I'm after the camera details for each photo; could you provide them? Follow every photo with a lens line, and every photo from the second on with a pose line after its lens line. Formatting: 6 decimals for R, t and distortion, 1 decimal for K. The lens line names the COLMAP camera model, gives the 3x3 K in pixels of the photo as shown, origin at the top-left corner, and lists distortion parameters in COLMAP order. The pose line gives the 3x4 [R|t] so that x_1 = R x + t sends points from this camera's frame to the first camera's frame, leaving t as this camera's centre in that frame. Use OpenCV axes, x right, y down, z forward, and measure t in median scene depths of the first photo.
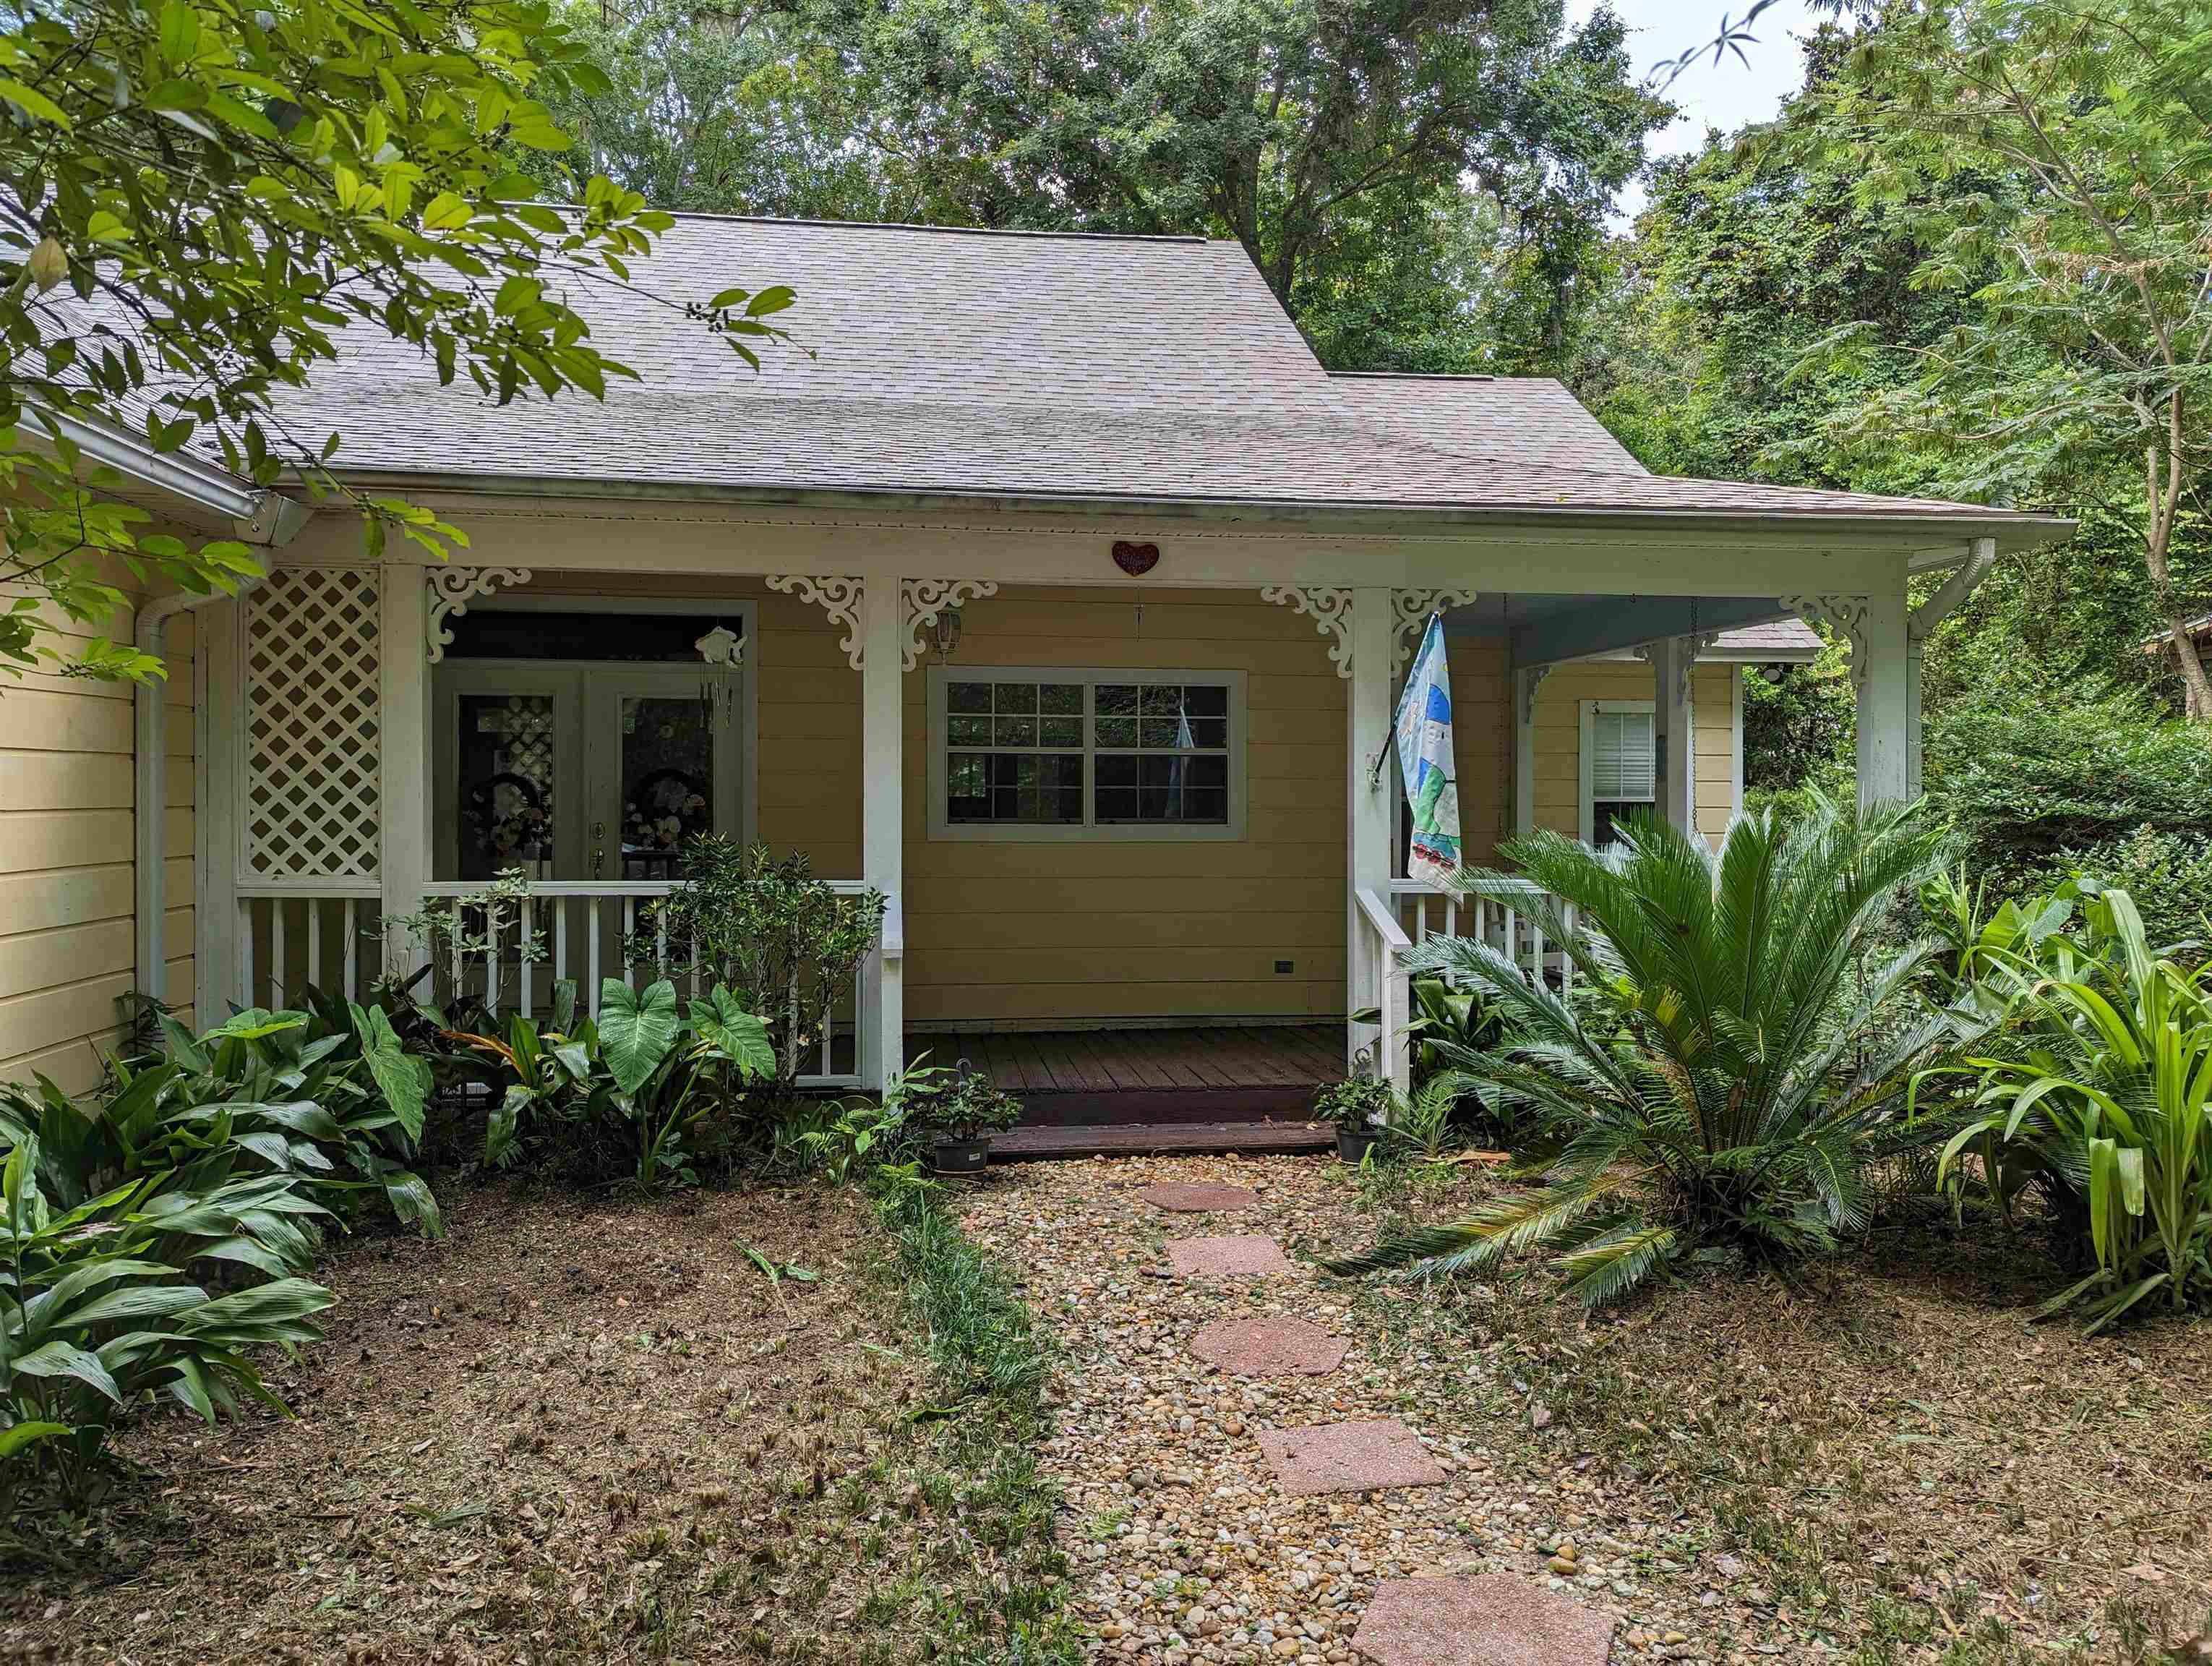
lens RADIAL K [[1550.5, 0, 1102.6], [0, 1550.5, 801.3], [0, 0, 1]] dist [0.070277, -0.069578]
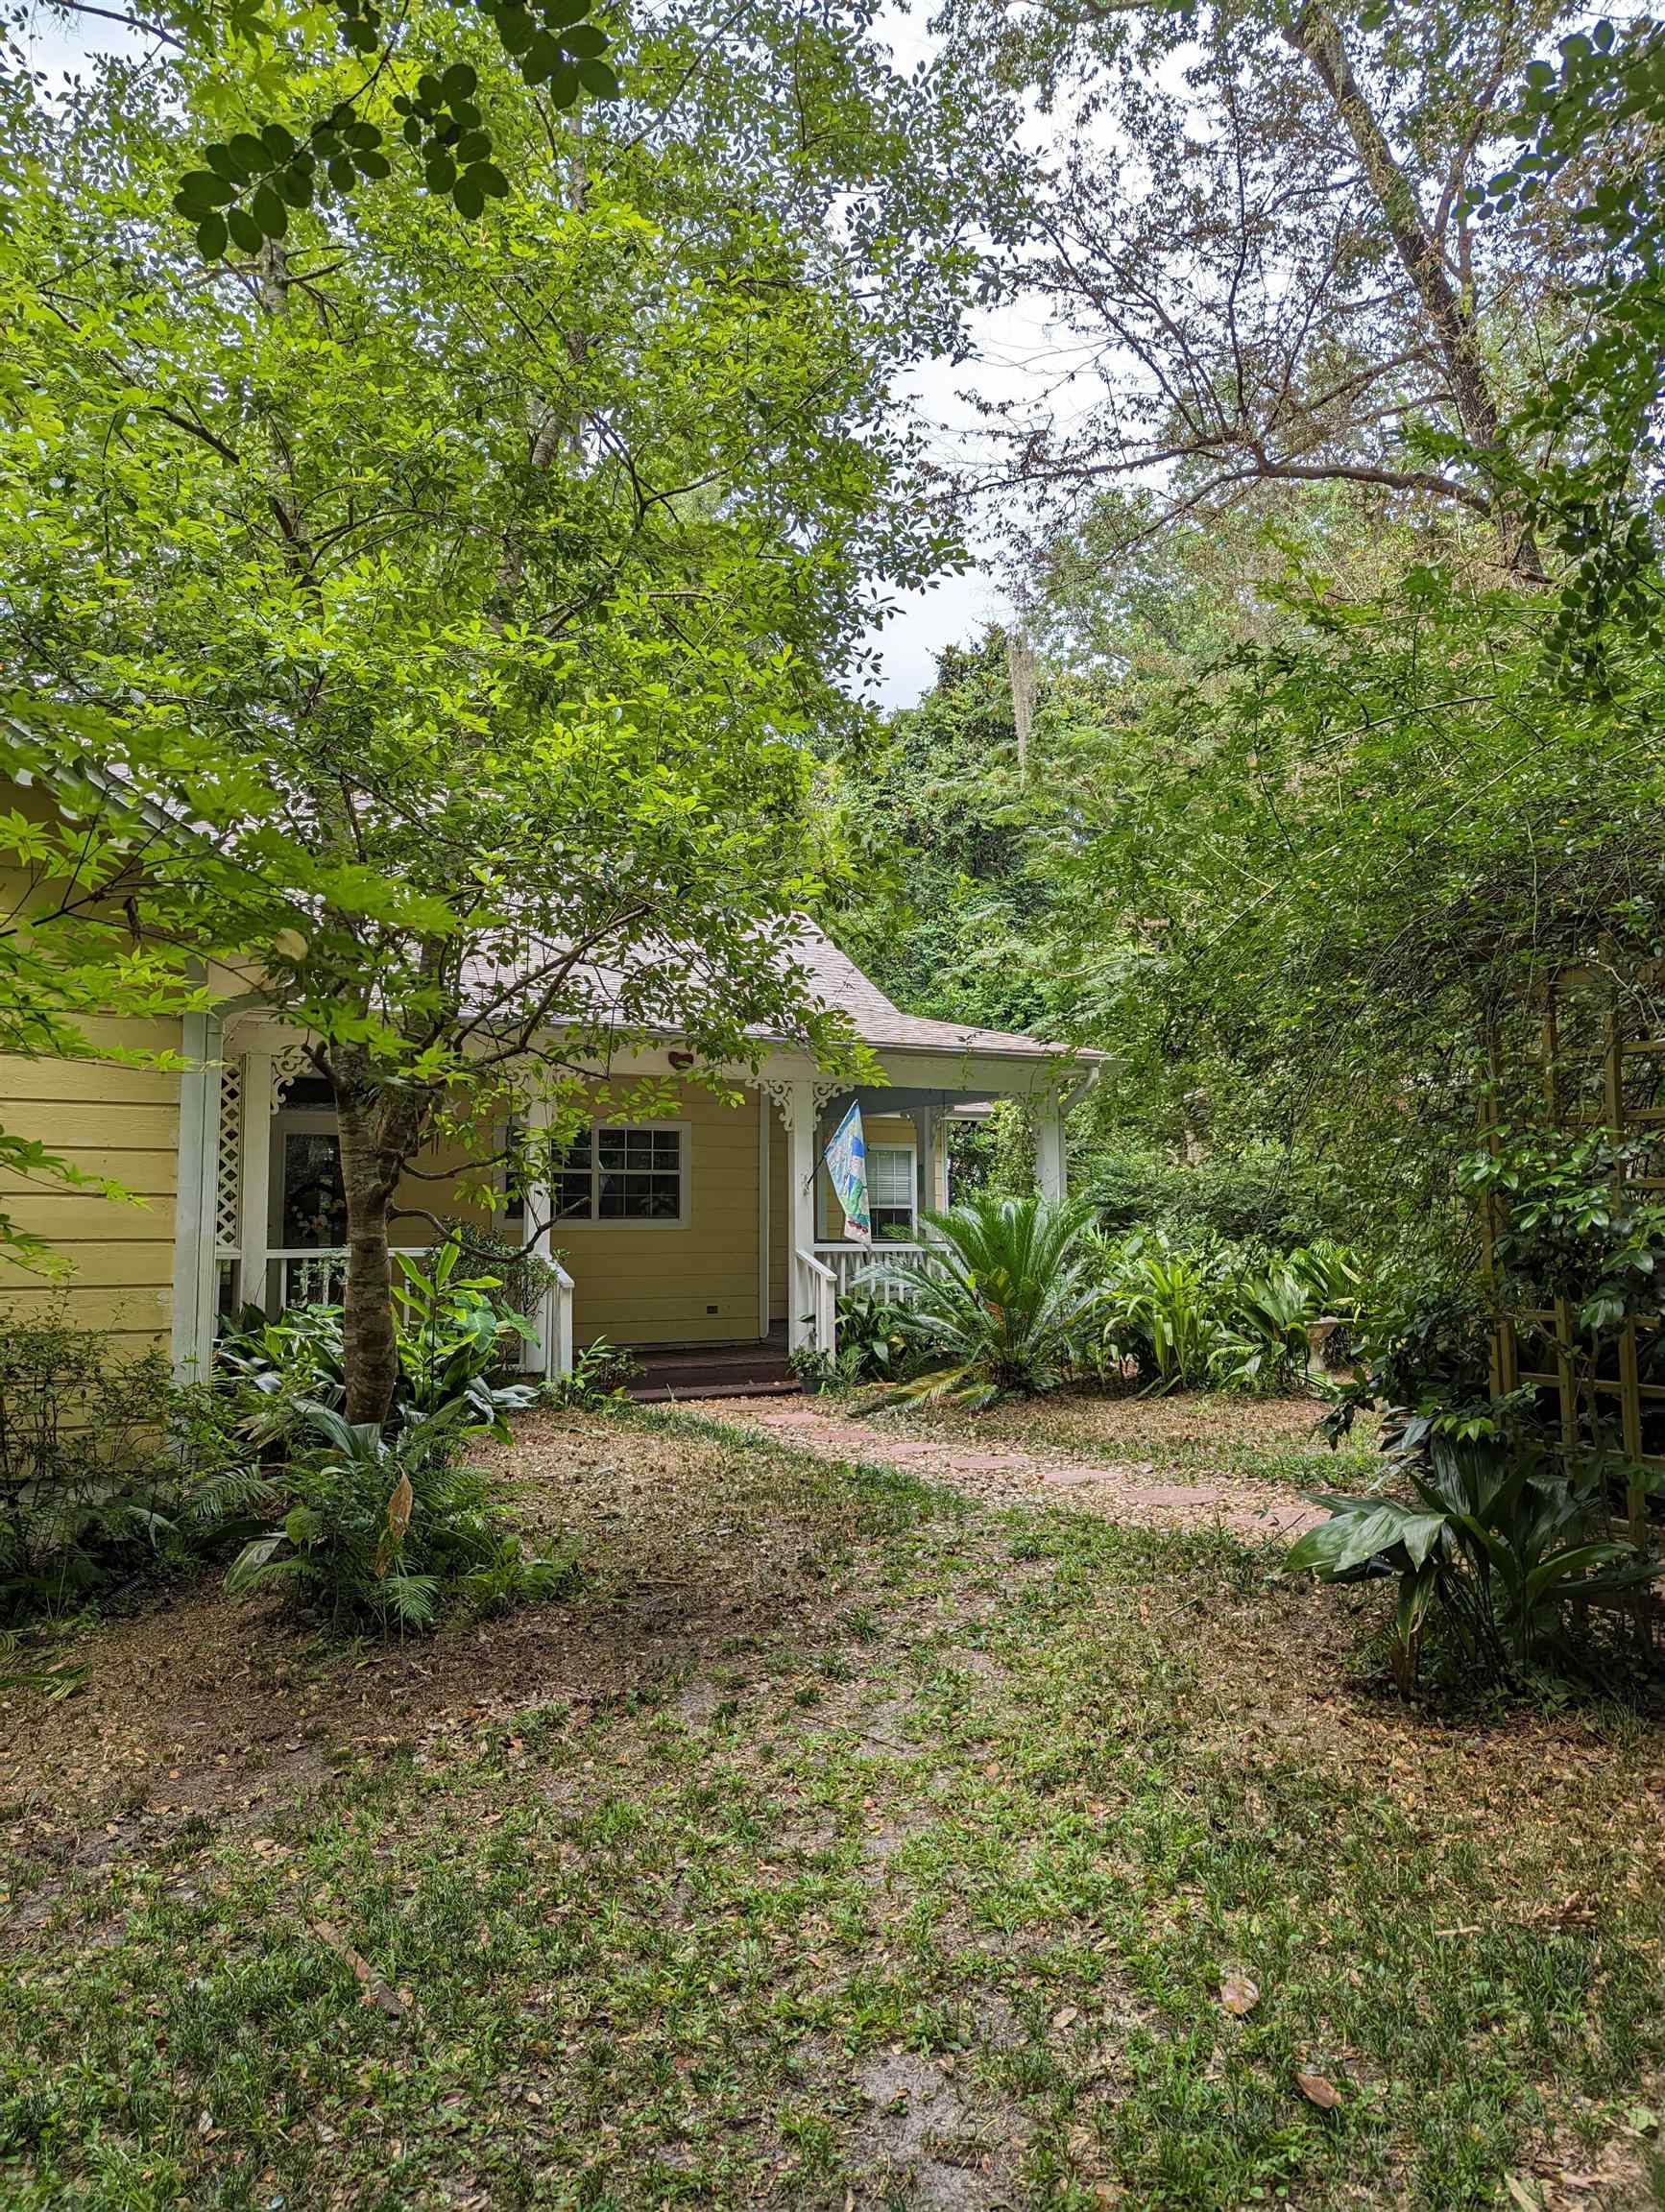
lens RADIAL K [[1555.0, 0, 829.3], [0, 1555.0, 1104.3], [0, 0, 1]] dist [0.064268, -0.058643]
pose [[0.930407, 0.023245, 0.365789, -0.469438], [0.006303, 0.996825, -0.079377, 0.032903], [-0.366473, 0.076159, 0.927307, -0.695652]]
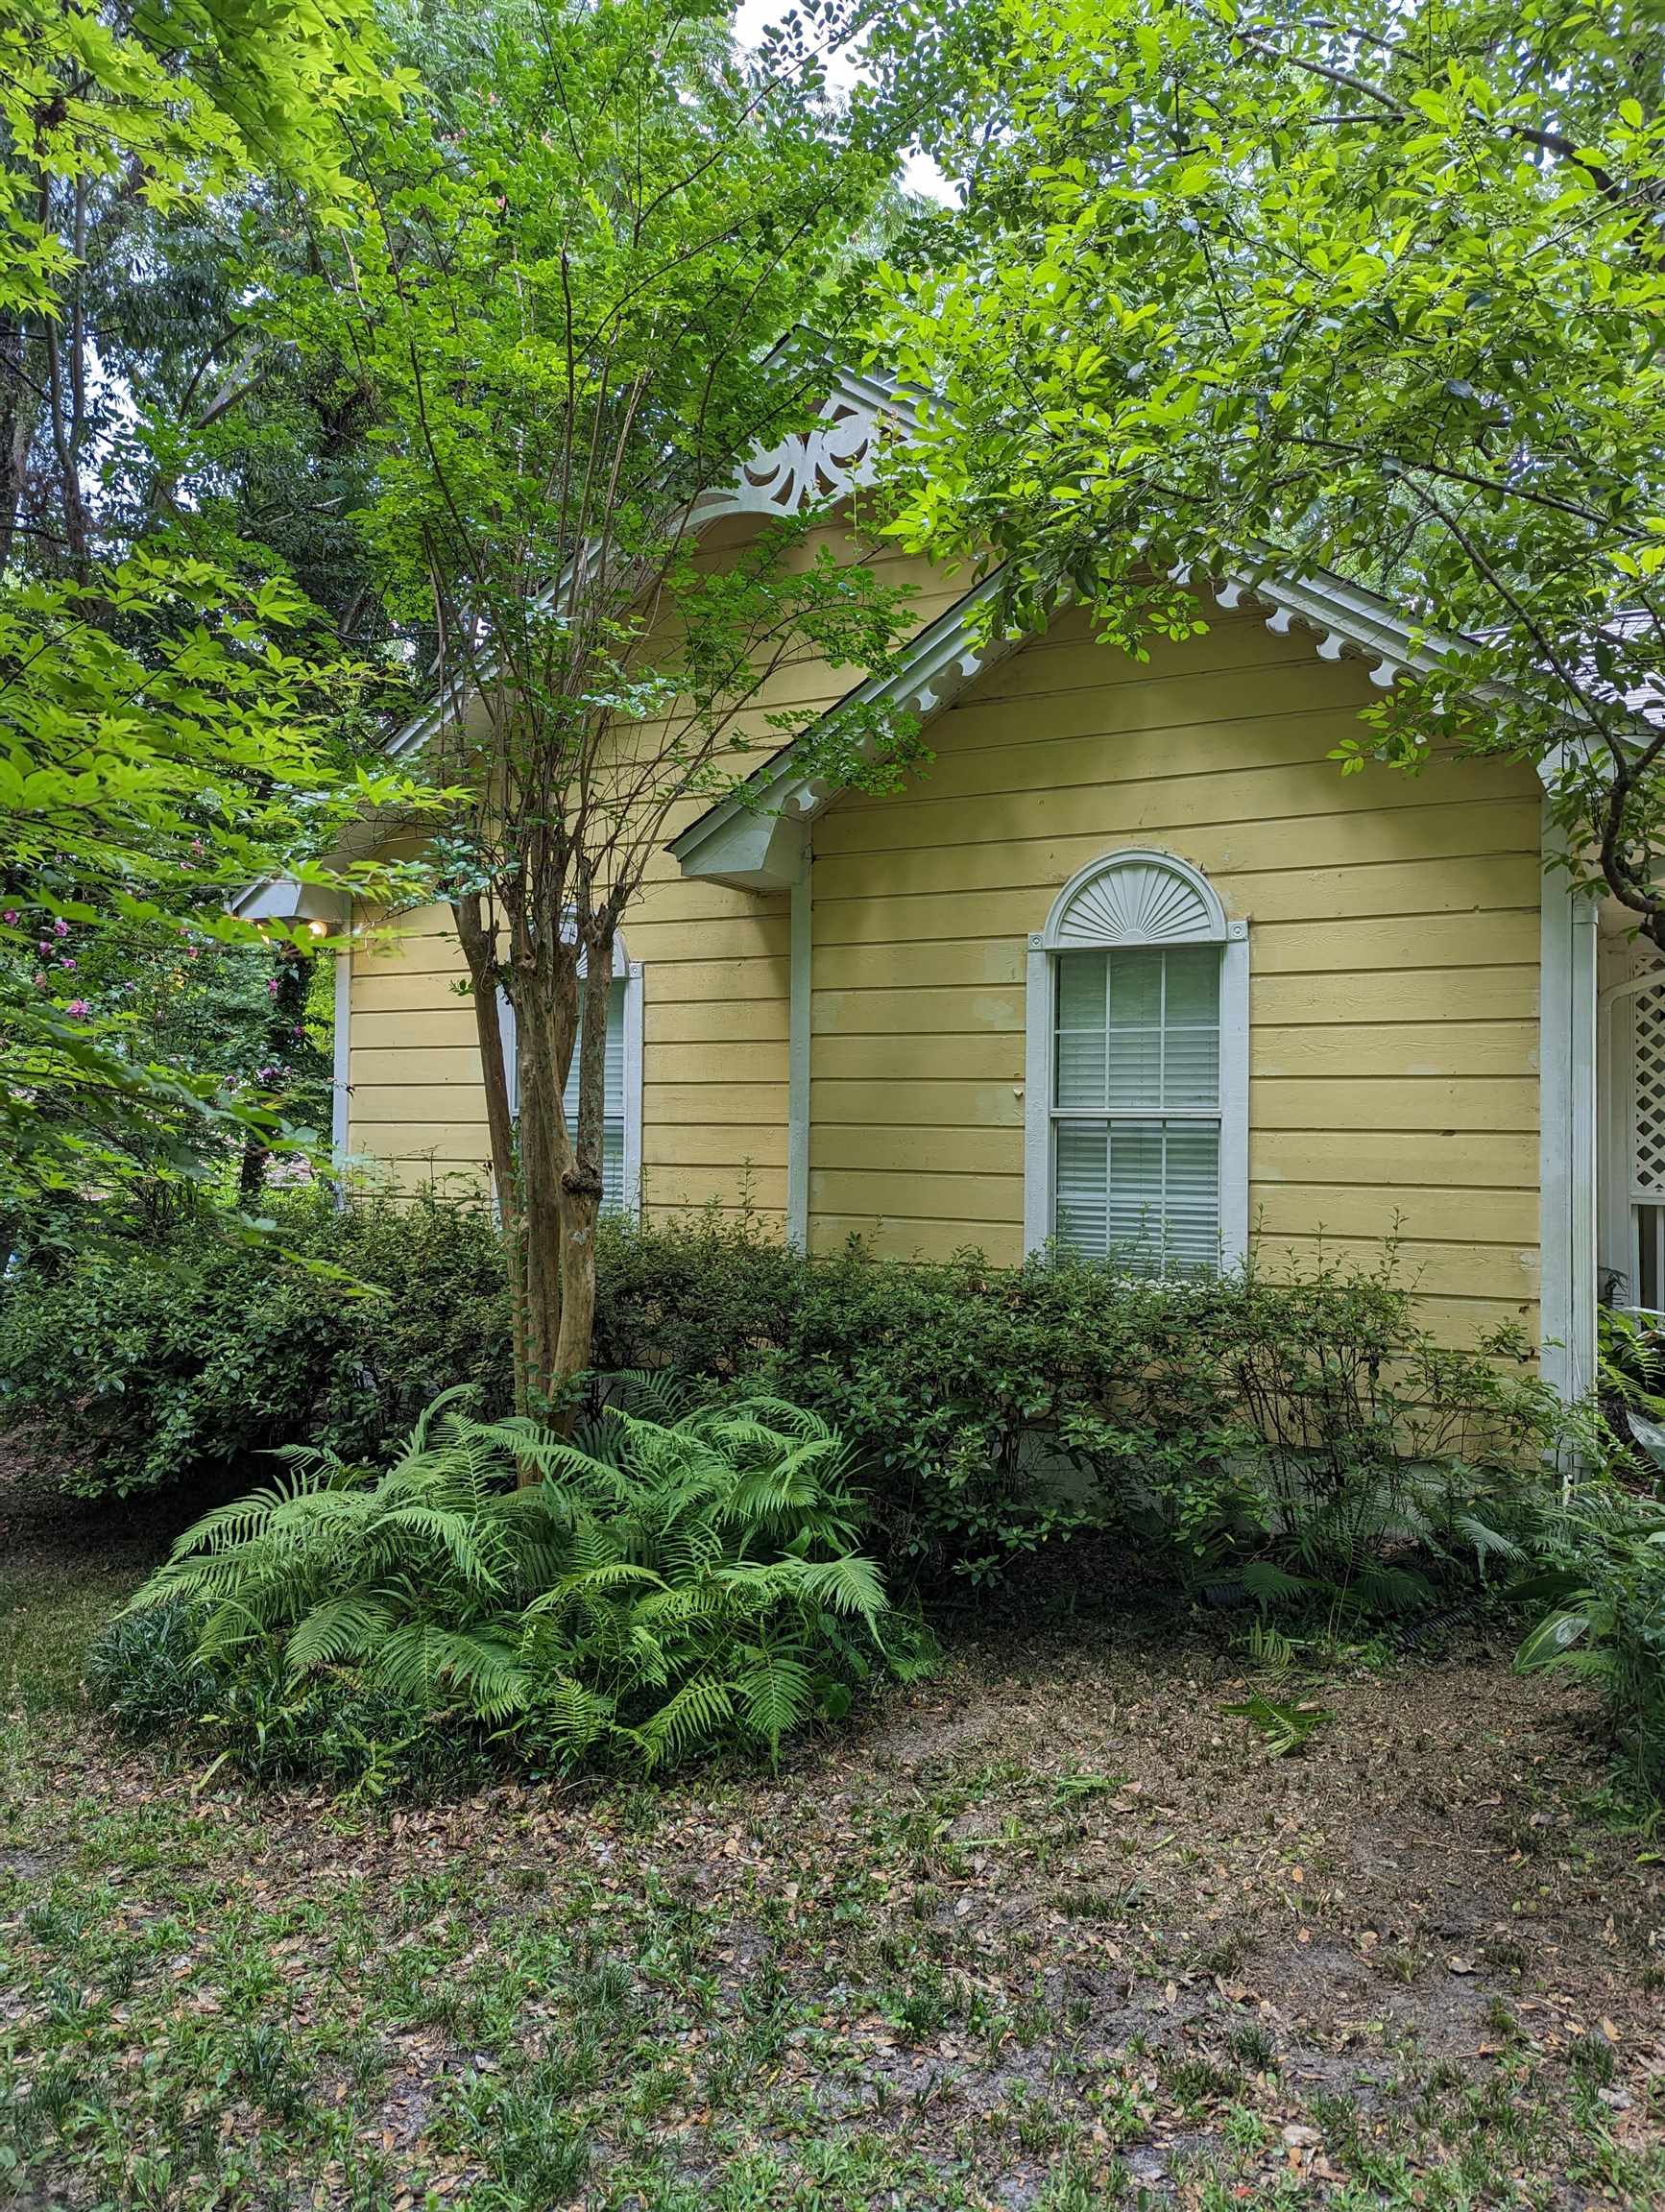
lens RADIAL K [[1550.4, 0, 831.3], [0, 1550.4, 1096.1], [0, 0, 1]] dist [0.070277, -0.069578]
pose [[0.825932, -0.012651, -0.563628, -0.269594], [-0.015148, 0.998889, -0.044618, 0.030894], [0.563567, 0.045389, 0.824823, -0.343954]]
